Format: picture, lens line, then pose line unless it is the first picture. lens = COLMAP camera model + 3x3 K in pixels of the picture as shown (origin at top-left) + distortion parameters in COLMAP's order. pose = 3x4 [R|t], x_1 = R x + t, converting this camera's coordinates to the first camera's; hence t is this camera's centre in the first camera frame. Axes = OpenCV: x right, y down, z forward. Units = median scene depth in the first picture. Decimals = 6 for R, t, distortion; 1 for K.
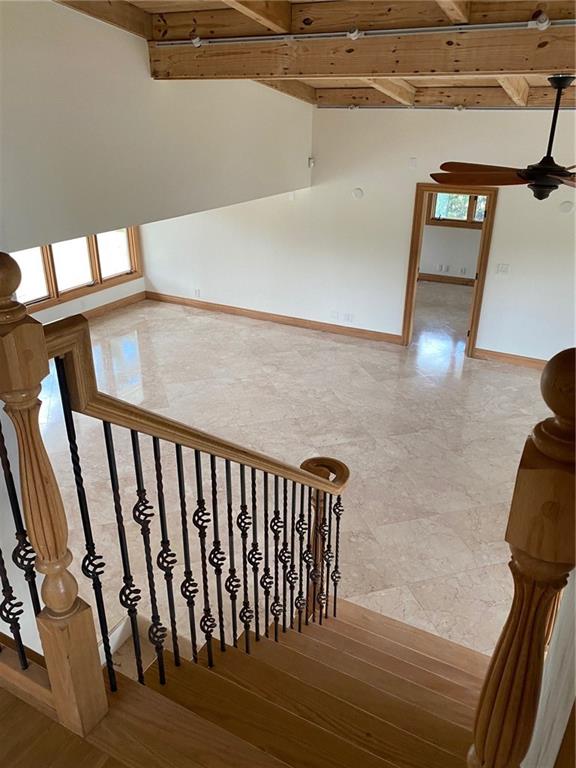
lens RADIAL K [[606.4, 0, 288.0], [0, 606.4, 384.0], [0, 0, 1]] dist [0.046207, -0.109385]
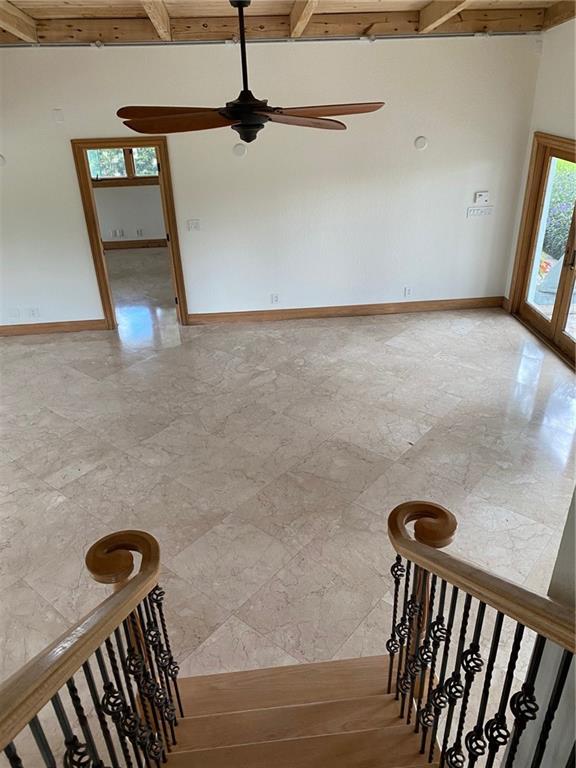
lens RADIAL K [[593.5, 0, 308.3], [0, 593.5, 384.3], [0, 0, 1]] dist [0.004771, -0.004728]
pose [[0.820911, -0.289814, 0.492050, -0.022239], [0.252563, 0.957054, 0.142336, -0.044790], [-0.512170, 0.007429, 0.858852, 0.145389]]
